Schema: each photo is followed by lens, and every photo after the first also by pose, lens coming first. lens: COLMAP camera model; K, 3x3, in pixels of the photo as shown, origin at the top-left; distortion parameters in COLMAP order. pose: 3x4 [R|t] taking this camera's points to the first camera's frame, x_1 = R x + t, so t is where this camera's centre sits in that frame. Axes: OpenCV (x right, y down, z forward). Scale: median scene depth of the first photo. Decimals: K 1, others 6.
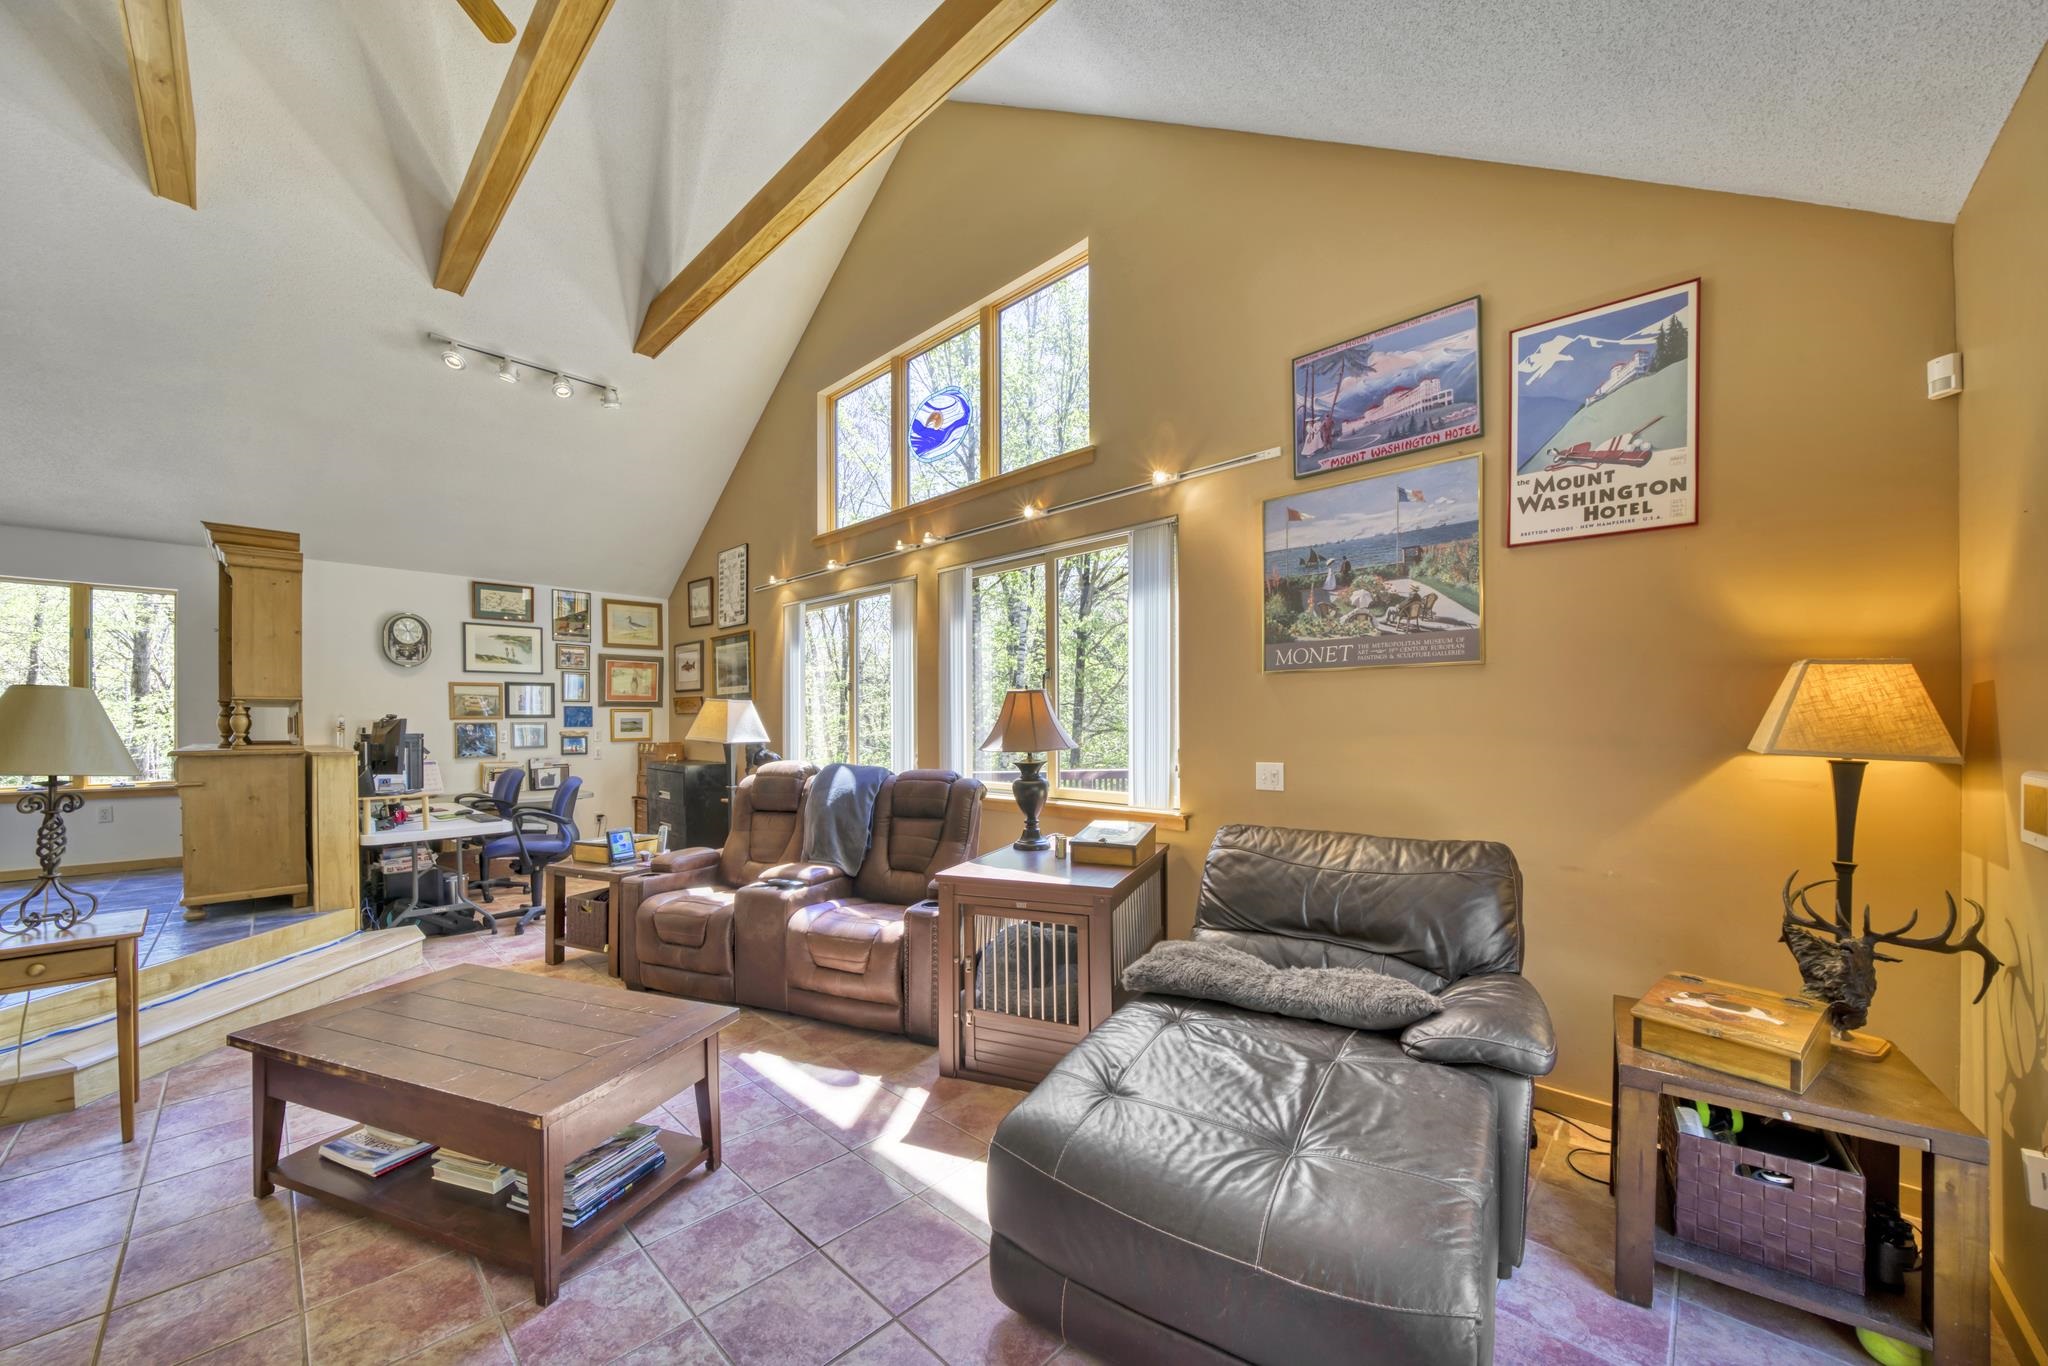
lens RADIAL K [[742.5, 0, 999.3], [0, 742.5, 718.2], [0, 0, 1]] dist [-0.024343, 0.000057]
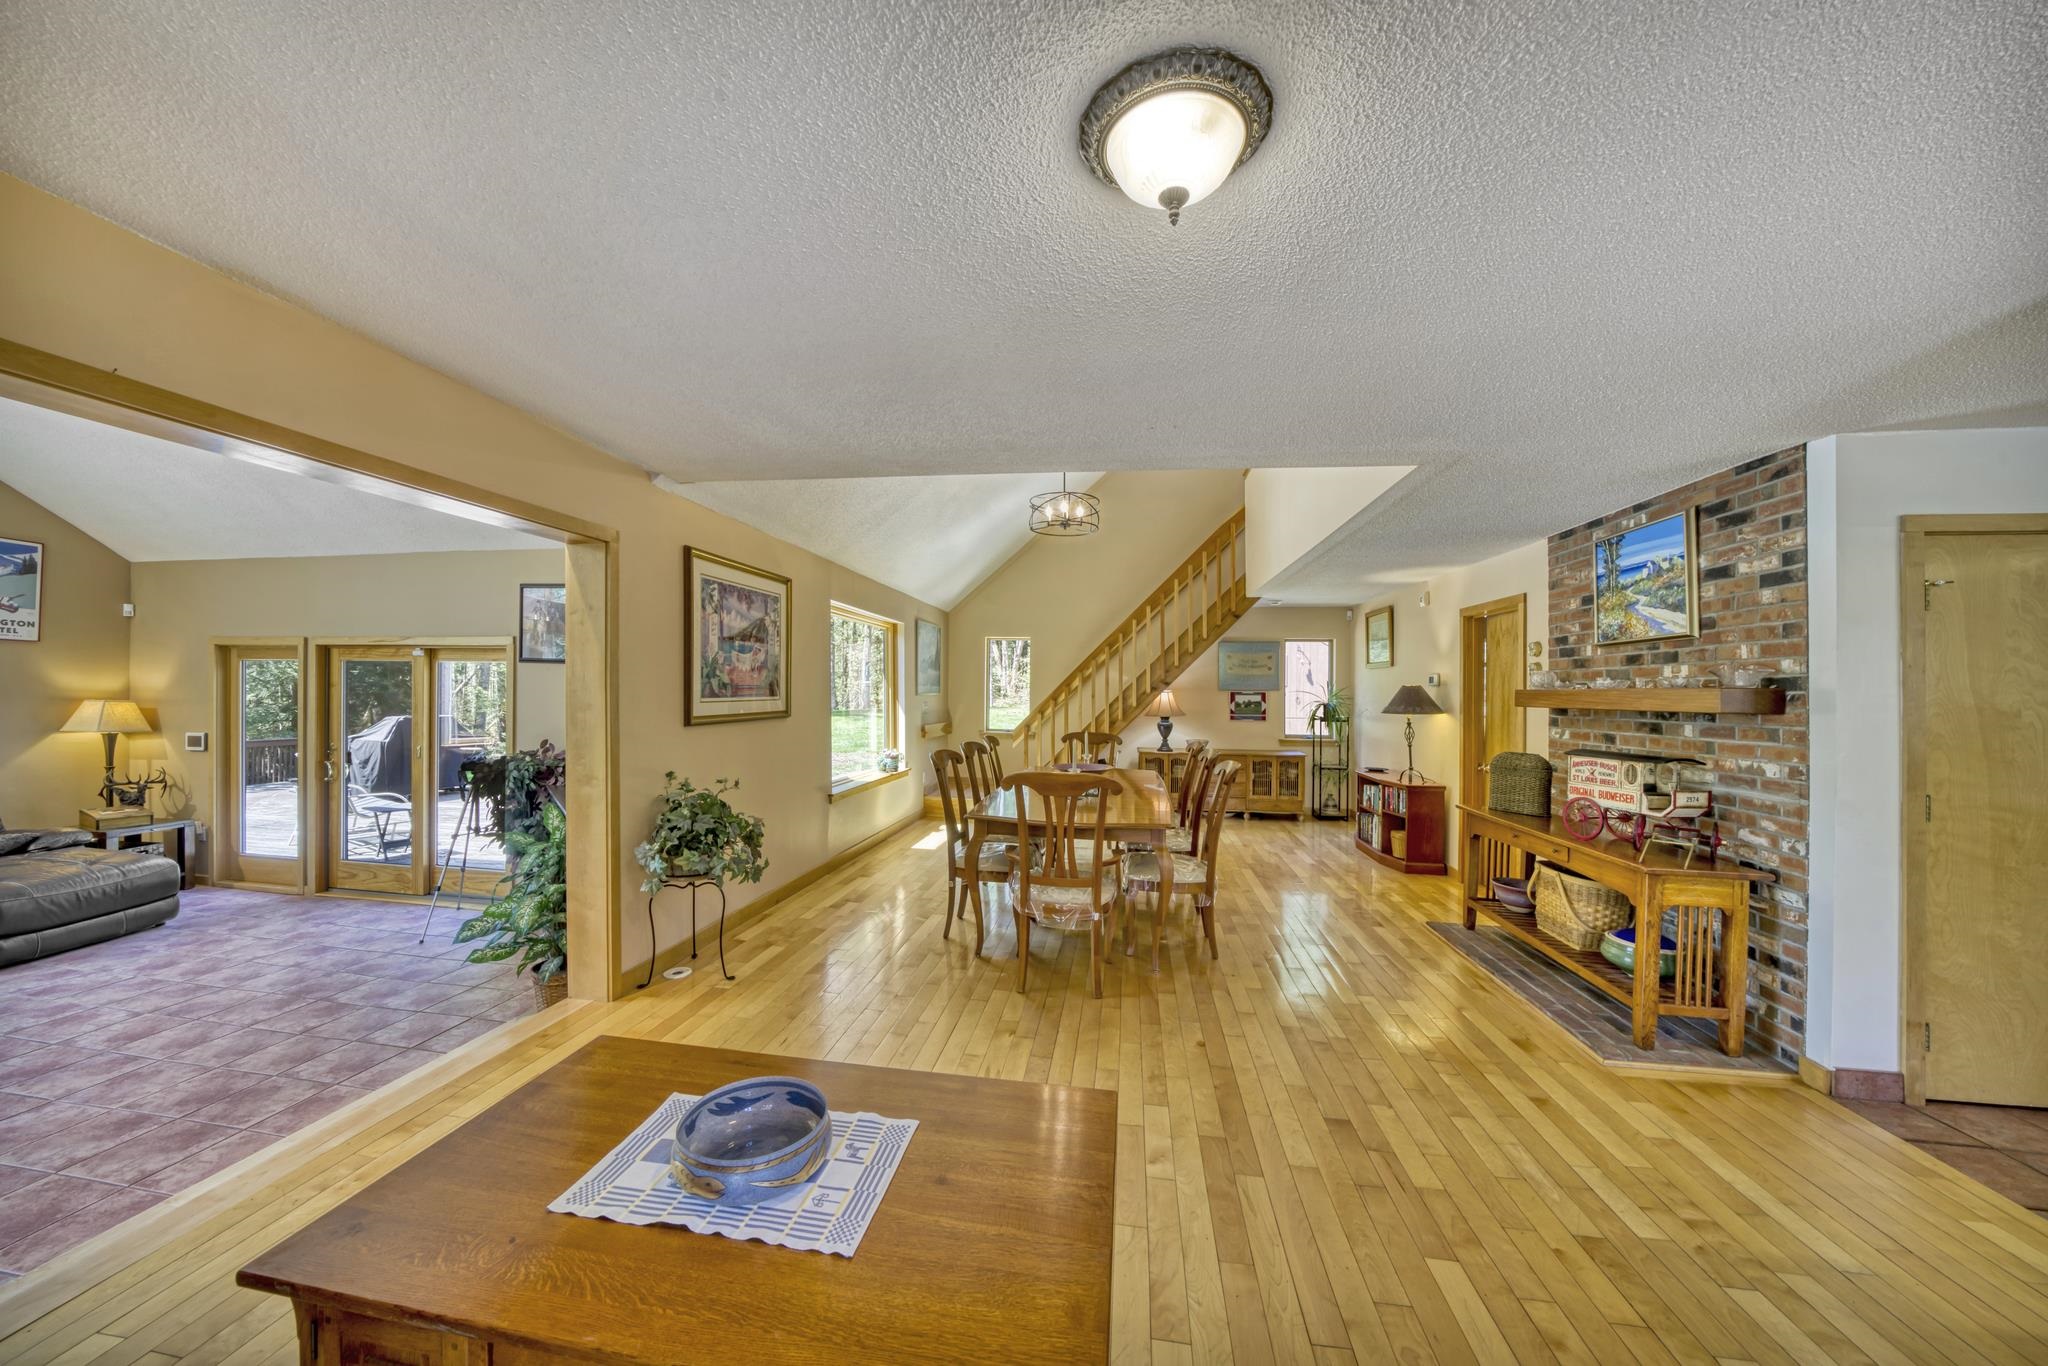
lens RADIAL K [[706.7, 0, 1010.7], [0, 706.7, 688.5], [0, 0, 1]] dist [-0.022717, 0.000204]
pose [[-0.596653, -0.003428, 0.802492, -1.672717], [-0.017453, 0.999810, -0.008705, -0.083286], [-0.802309, -0.019200, -0.596600, -0.180551]]
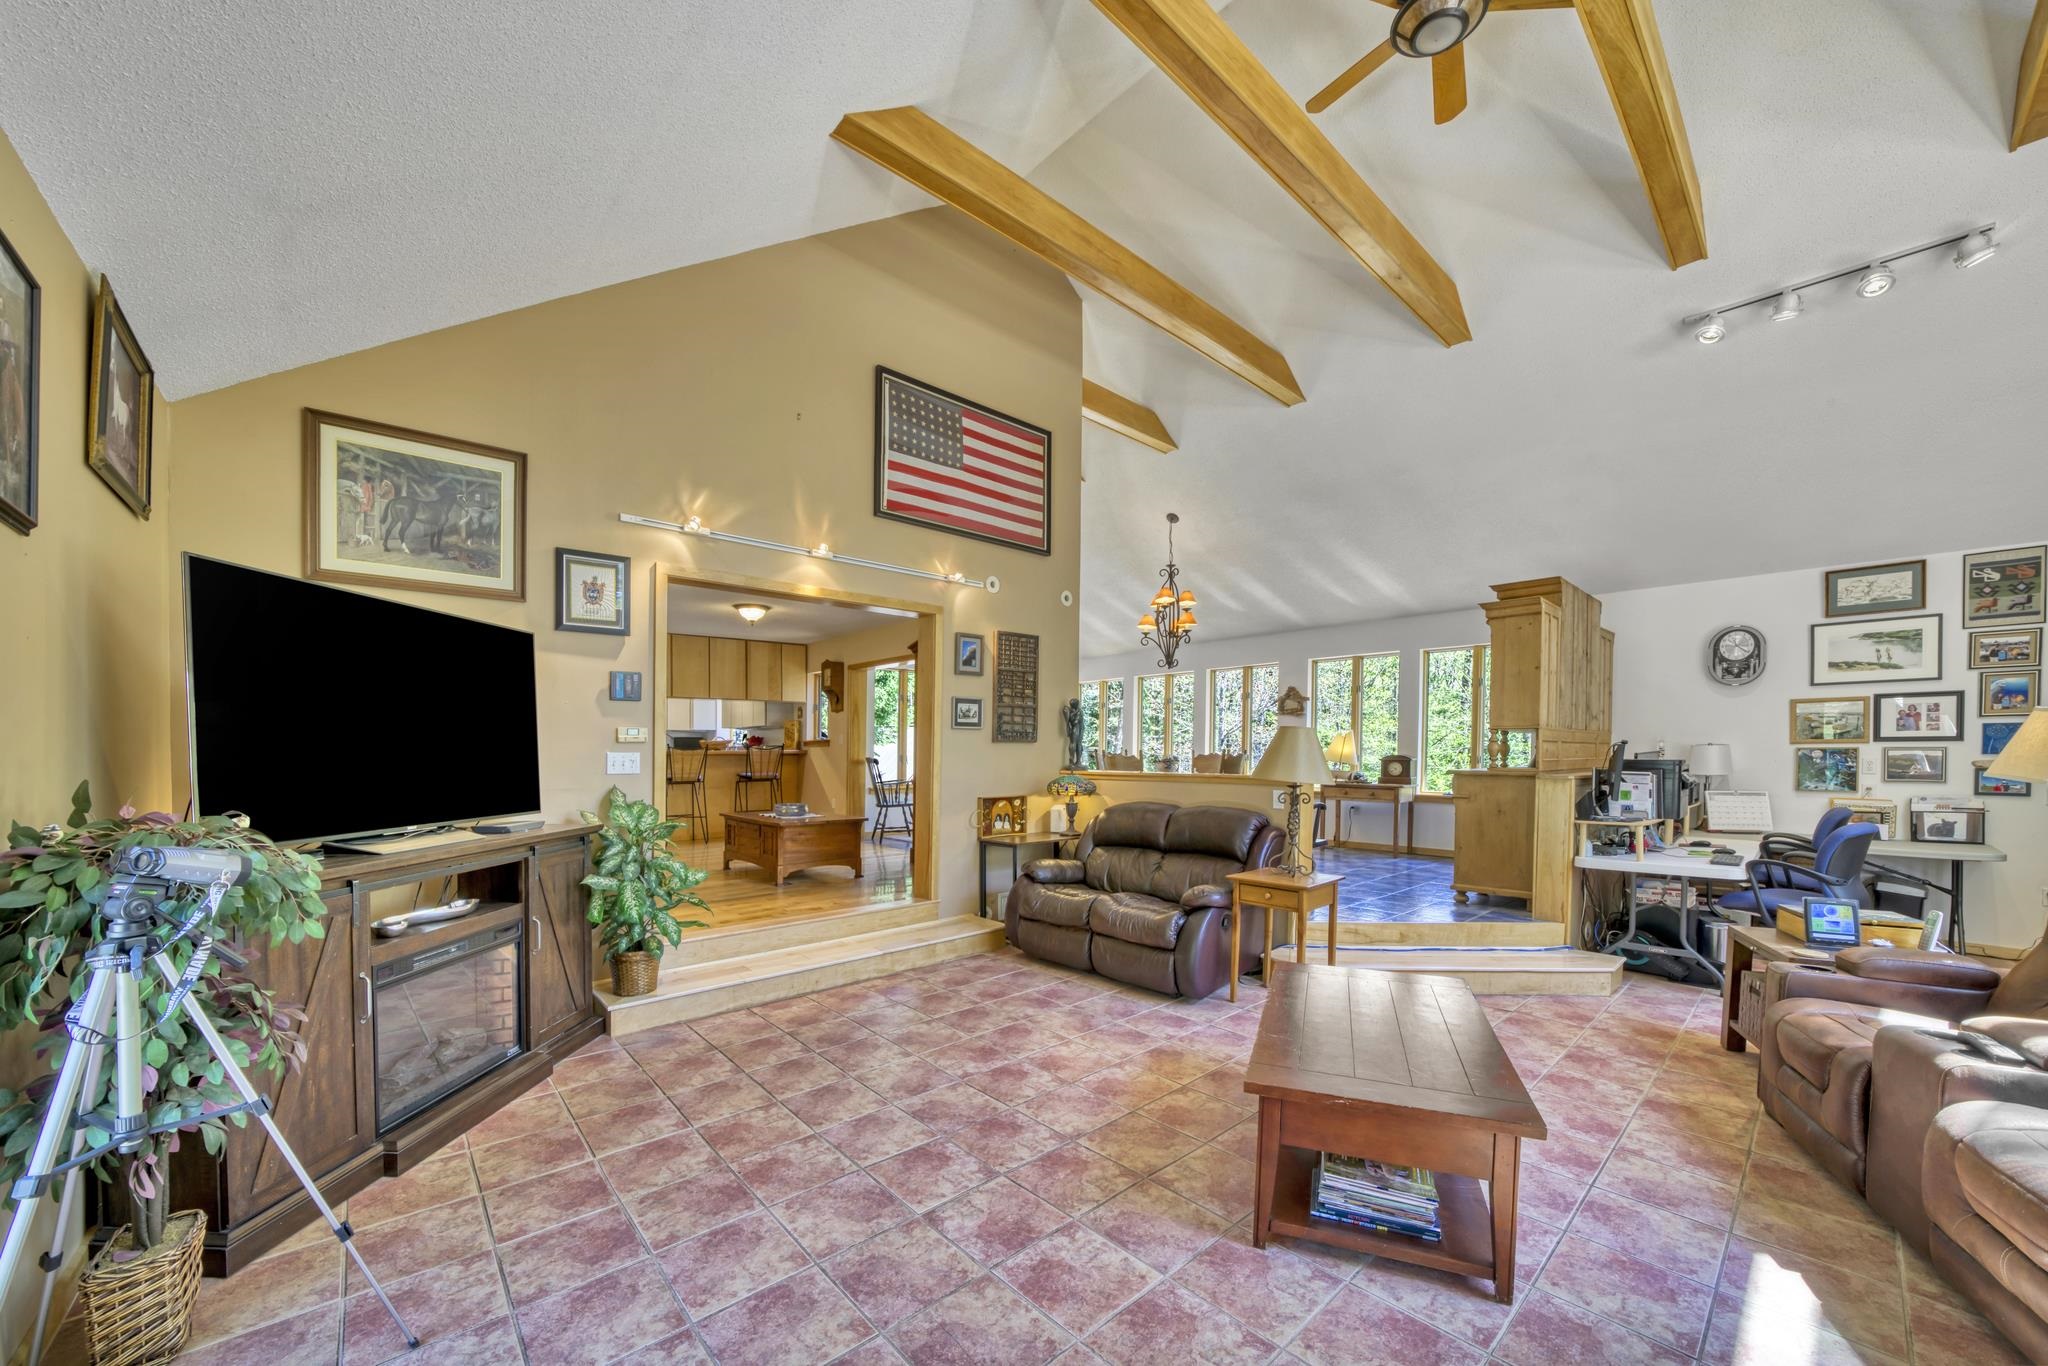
lens RADIAL K [[748.0, 0, 1021.3], [0, 748.0, 762.2], [0, 0, 1]] dist [-0.015152, 0.000149]
pose [[-0.048186, 0.018640, -0.998664, 0.223590], [0.007986, 0.999801, 0.018276, 0.000346], [0.998806, -0.007094, -0.048325, 0.262884]]
